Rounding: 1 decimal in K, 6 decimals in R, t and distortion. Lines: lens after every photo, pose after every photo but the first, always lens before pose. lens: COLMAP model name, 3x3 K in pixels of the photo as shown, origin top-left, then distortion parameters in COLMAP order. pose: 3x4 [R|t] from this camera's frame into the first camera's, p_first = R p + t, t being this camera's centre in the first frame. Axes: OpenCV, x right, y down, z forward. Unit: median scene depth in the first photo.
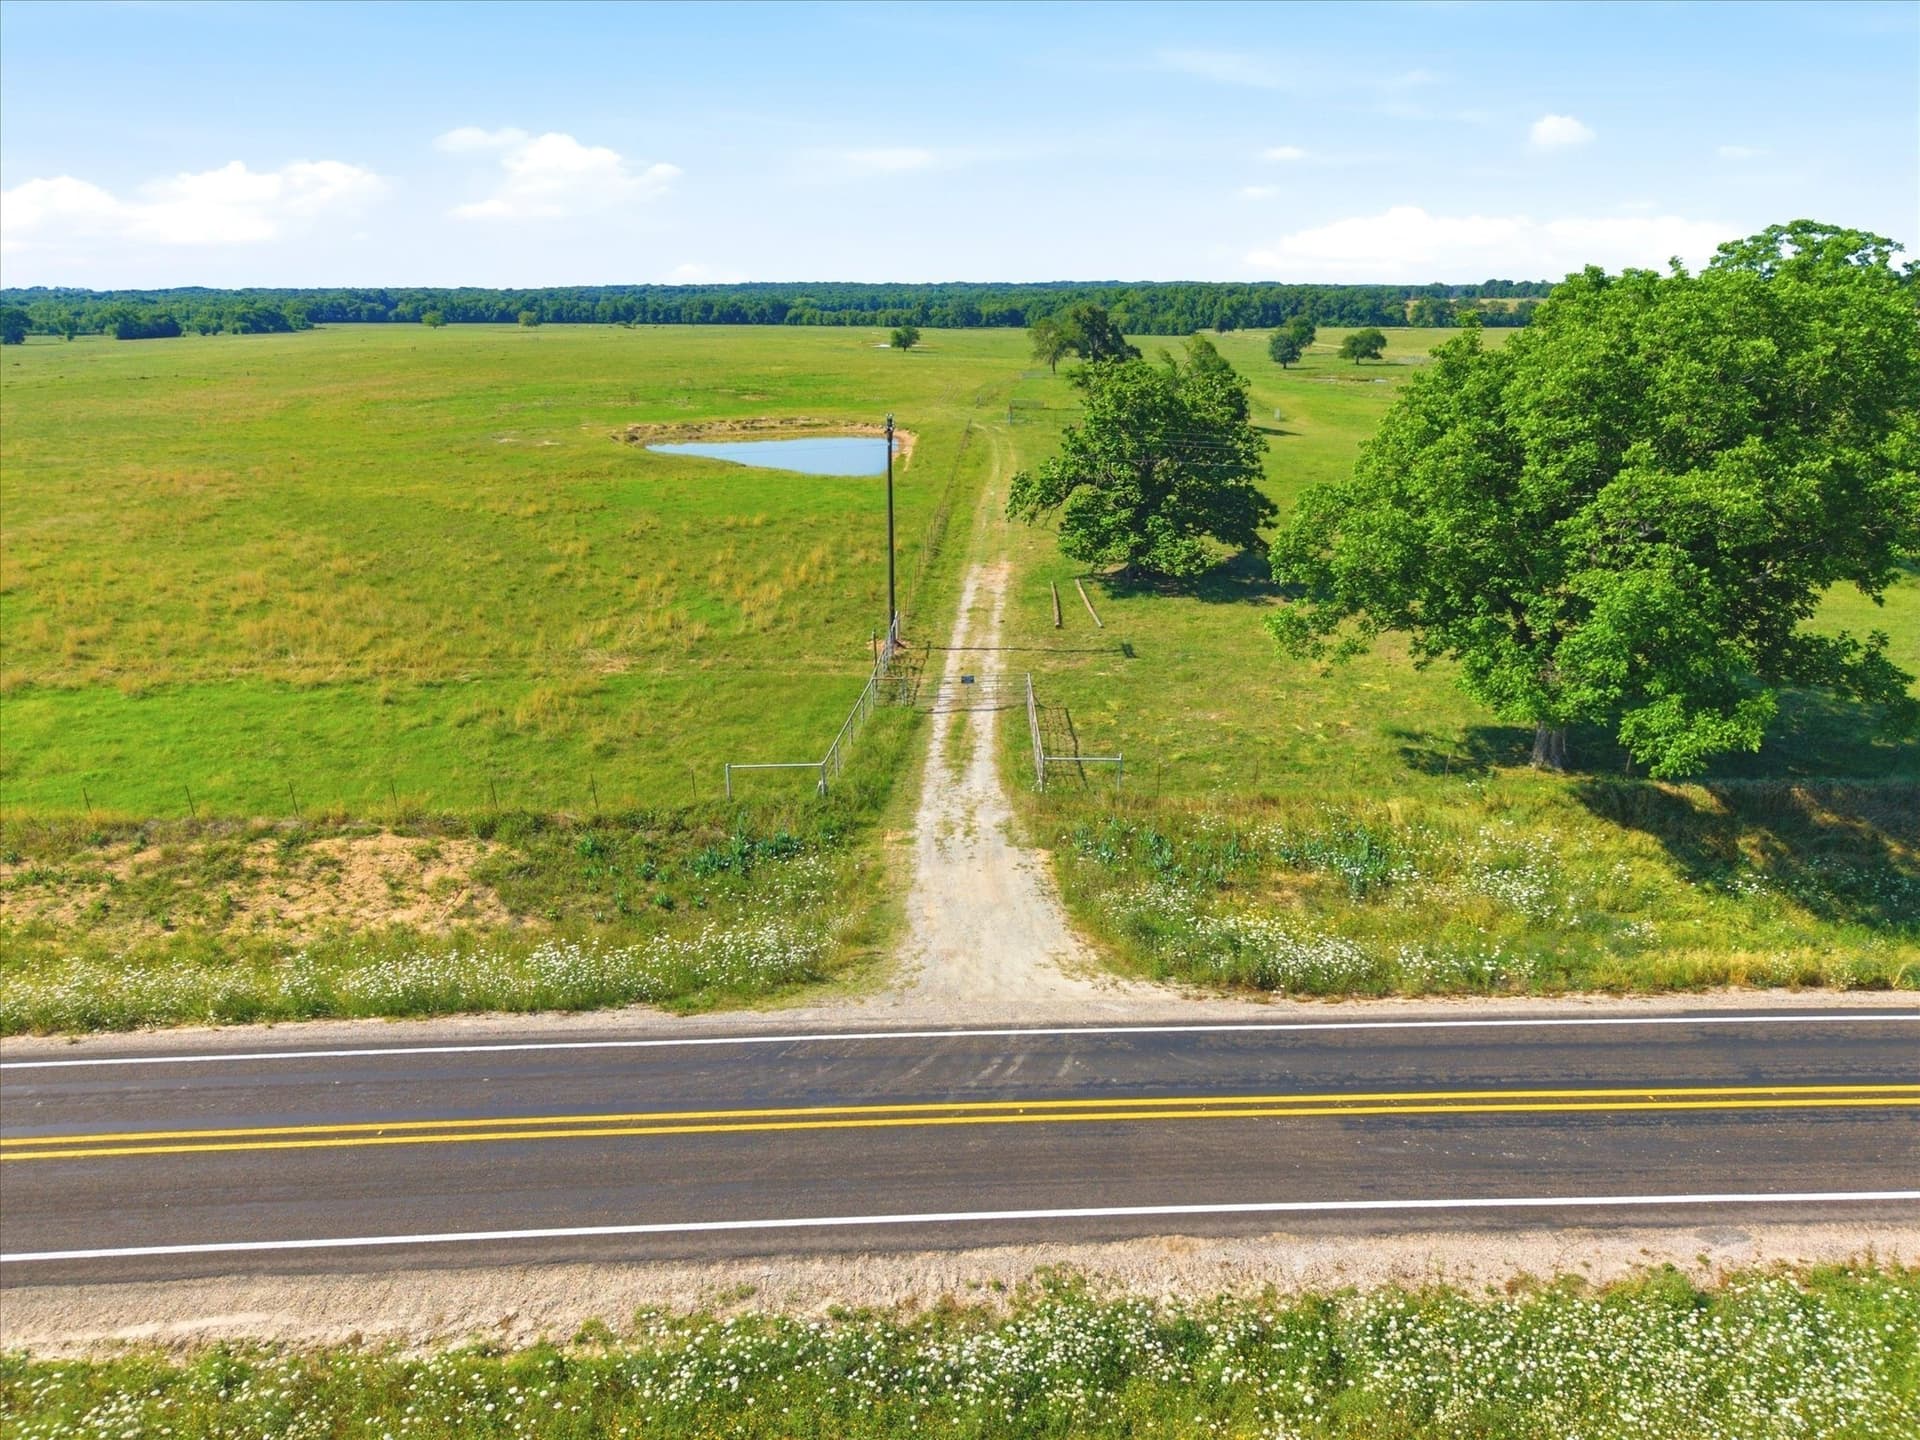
lens RADIAL K [[1286.7, 0, 960.0], [0, 1286.7, 720.0], [0, 0, 1]] dist [0.029924, -0.028576]
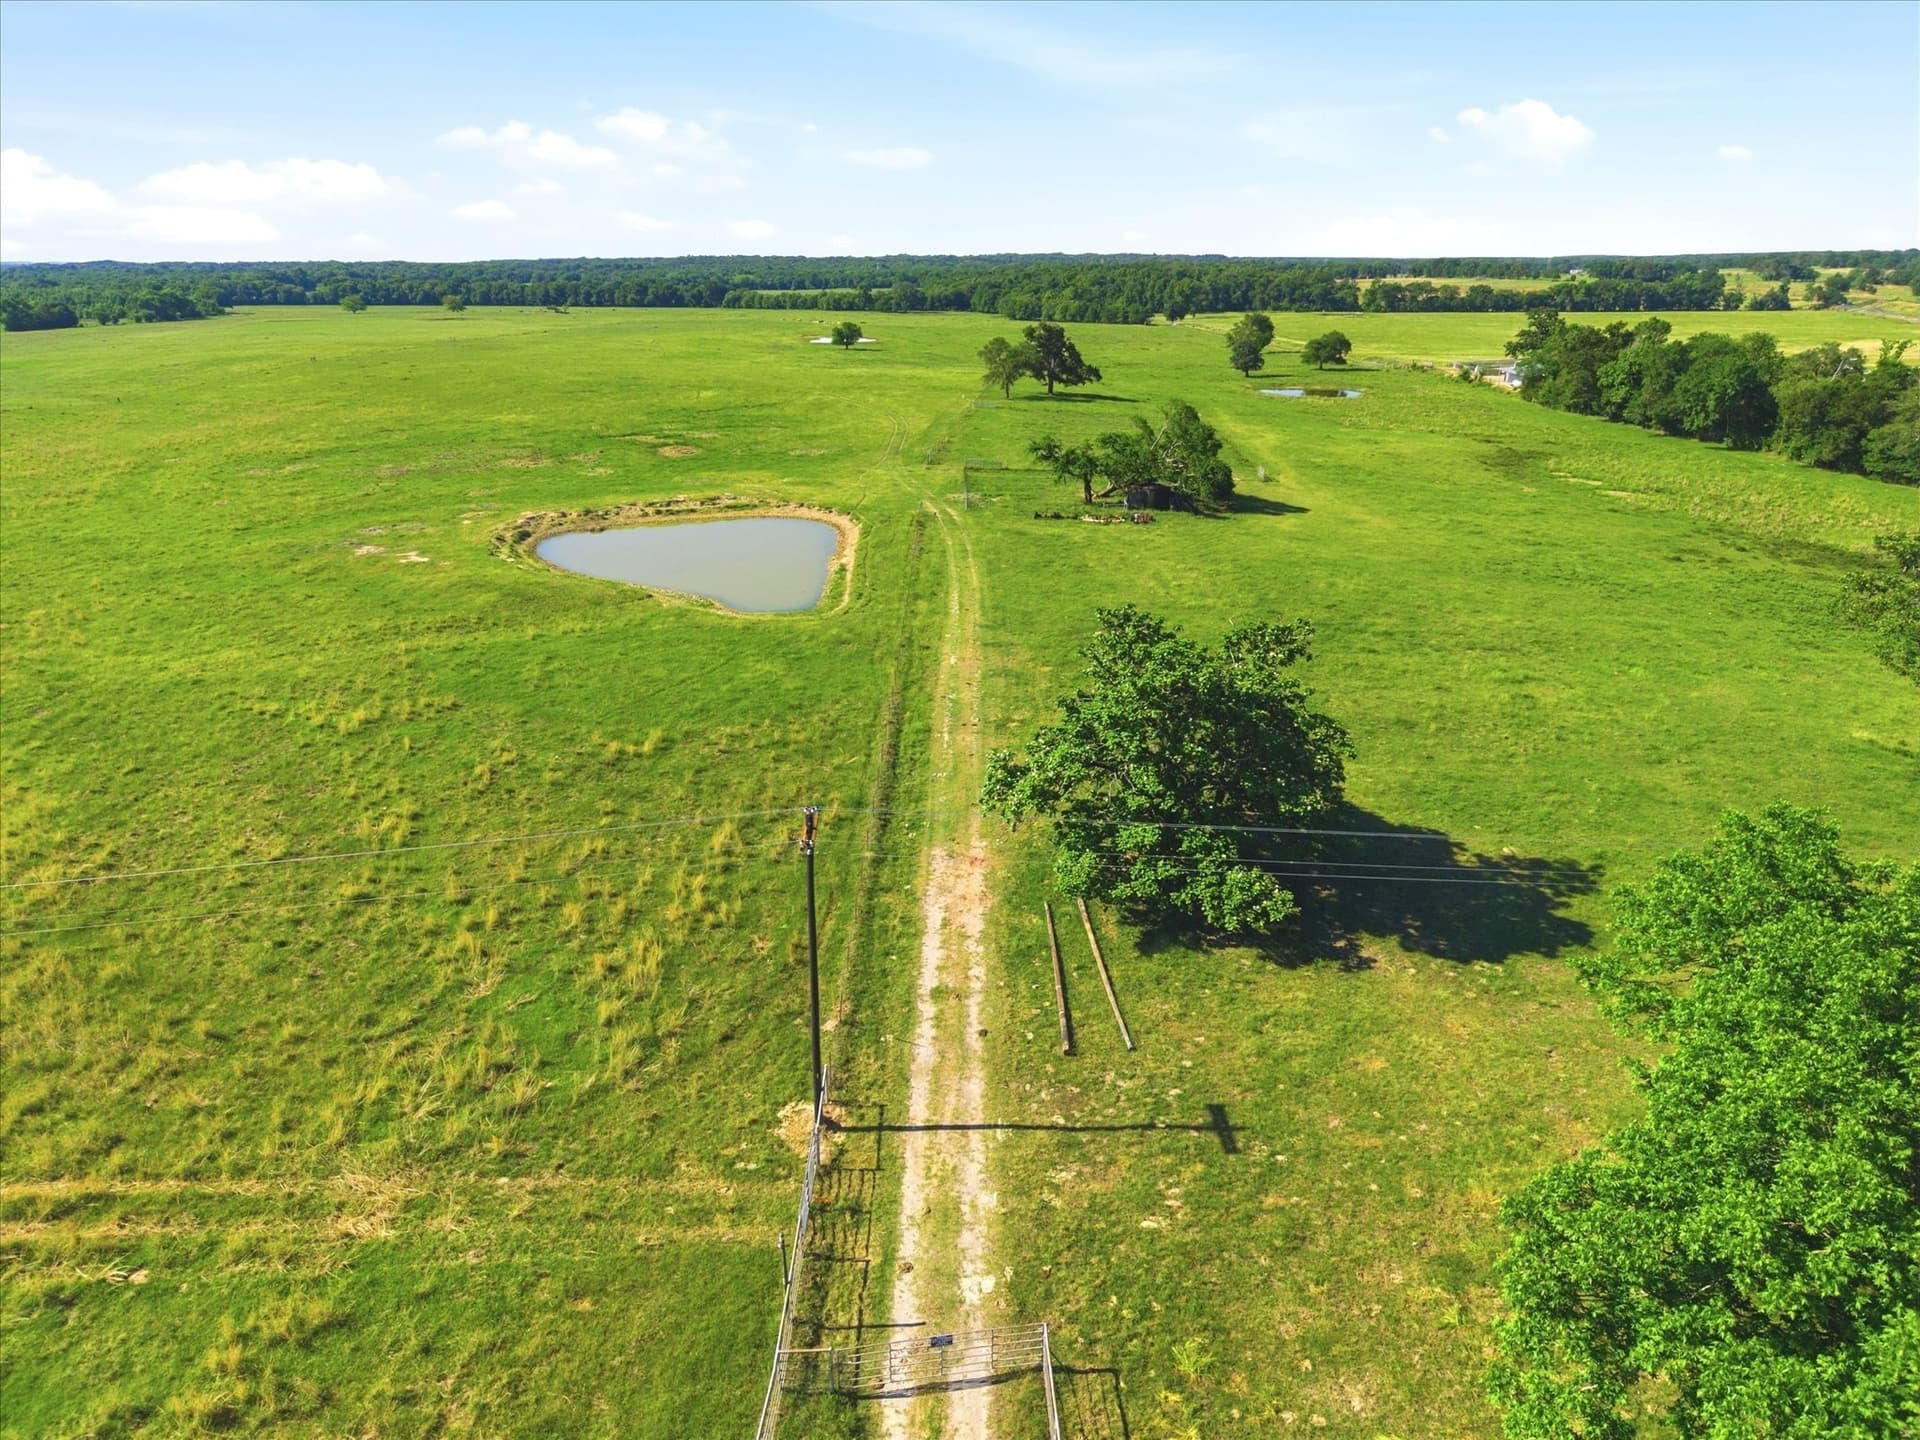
lens RADIAL K [[1286.7, 0, 960.0], [0, 1286.7, 720.0], [0, 0, 1]] dist [0.029924, -0.028576]
pose [[0.999134, -0.014718, 0.038922, -0.002452], [0.013898, 0.999678, 0.021248, -0.169809], [-0.039222, -0.020689, 0.999016, 0.211053]]
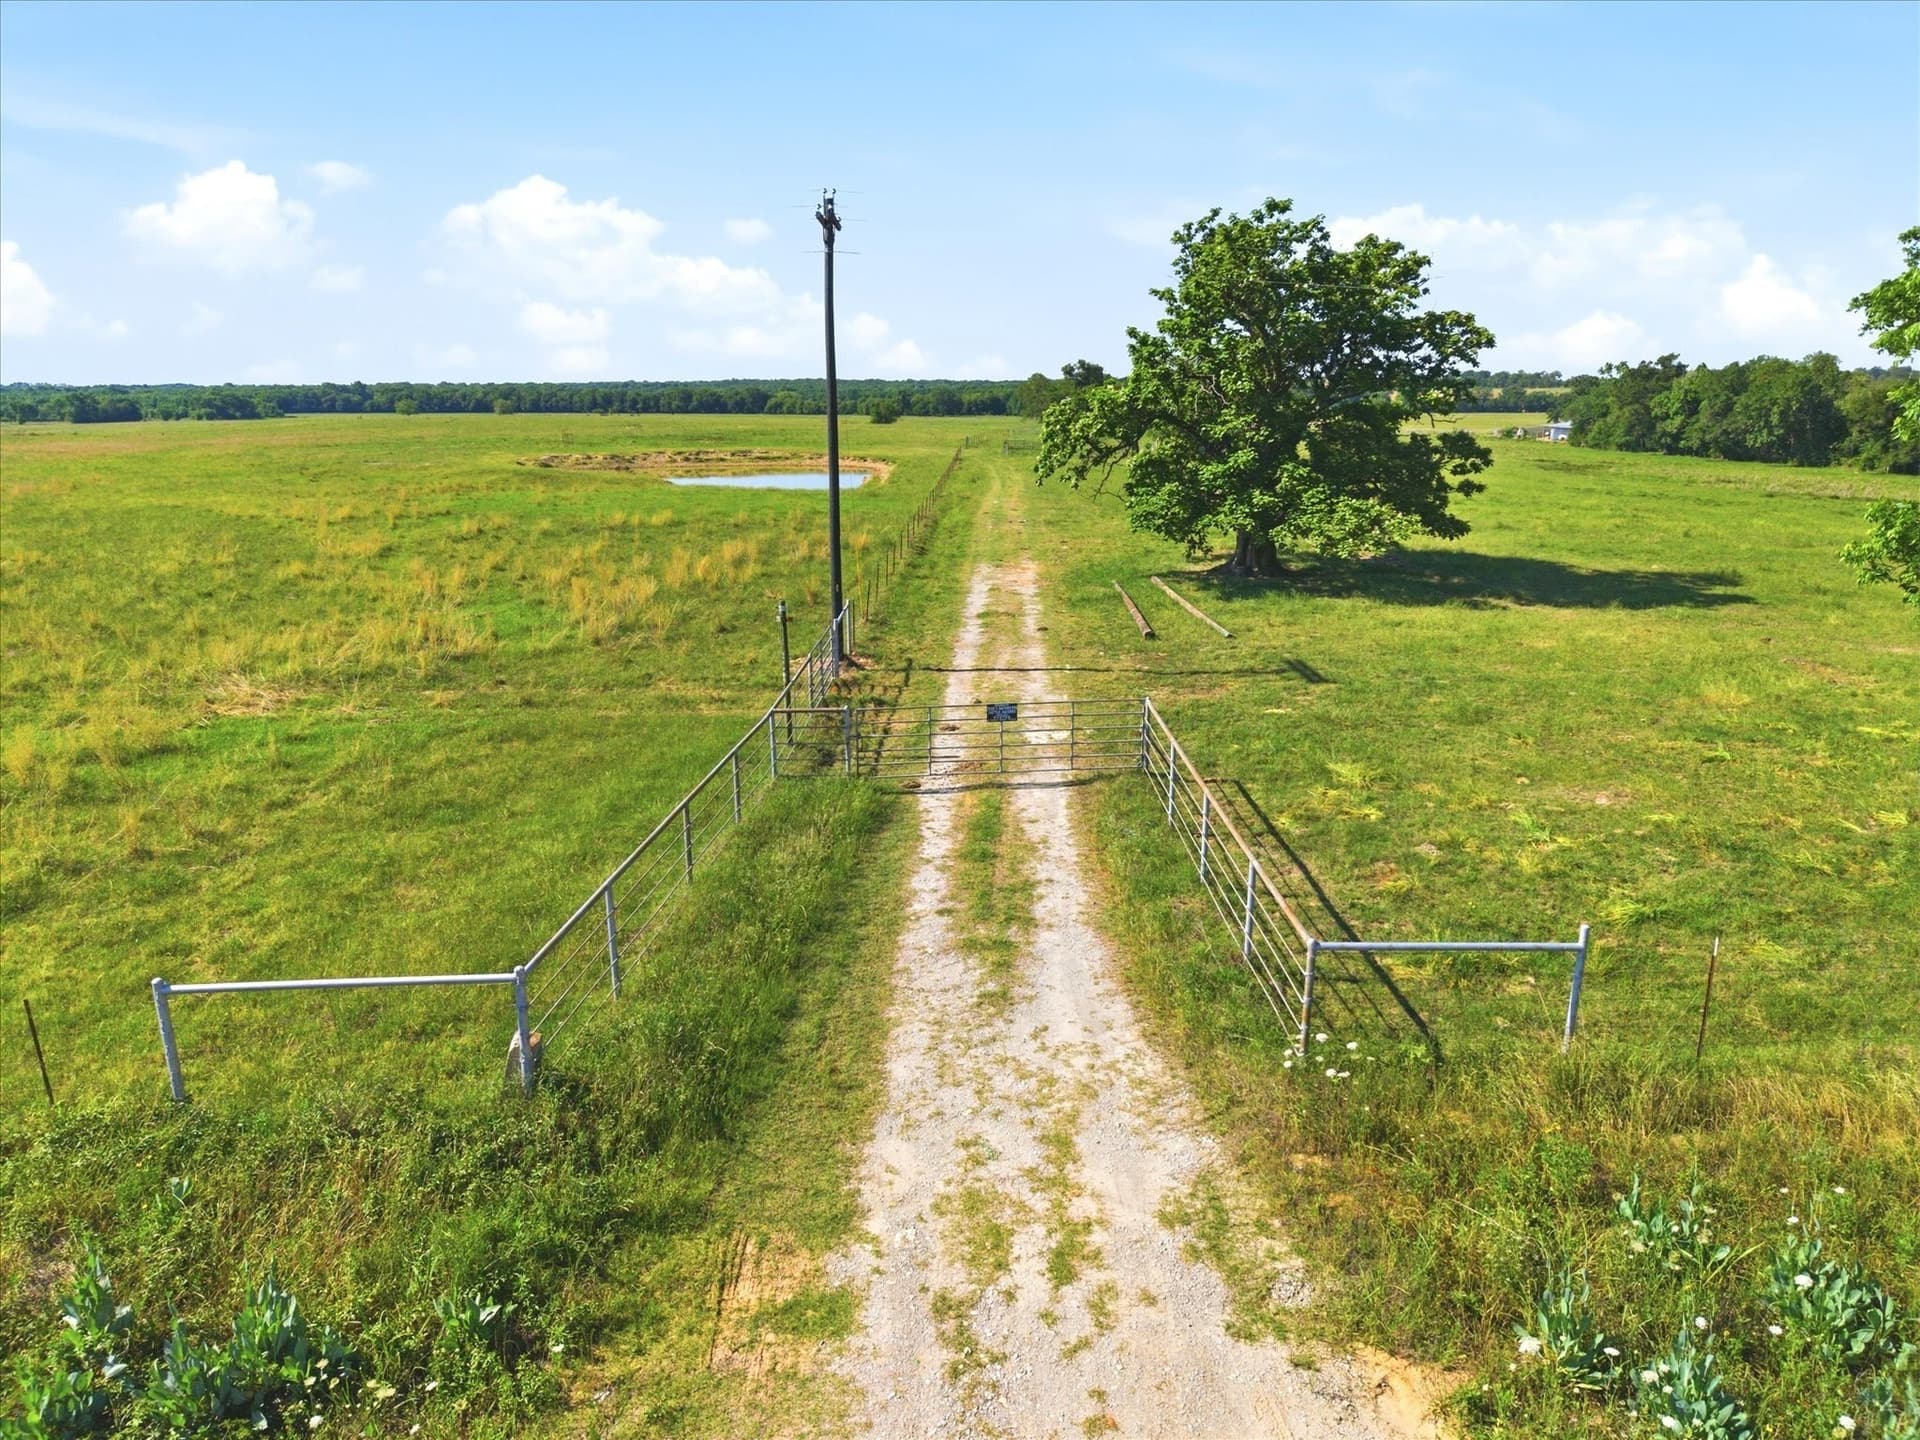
lens RADIAL K [[1286.7, 0, 960.0], [0, 1286.7, 720.0], [0, 0, 1]] dist [0.029924, -0.028576]
pose [[0.999889, -0.003740, 0.014403, -0.007053], [0.004756, 0.997452, -0.071182, 0.000265], [-0.014100, 0.071243, 0.997359, 0.299792]]
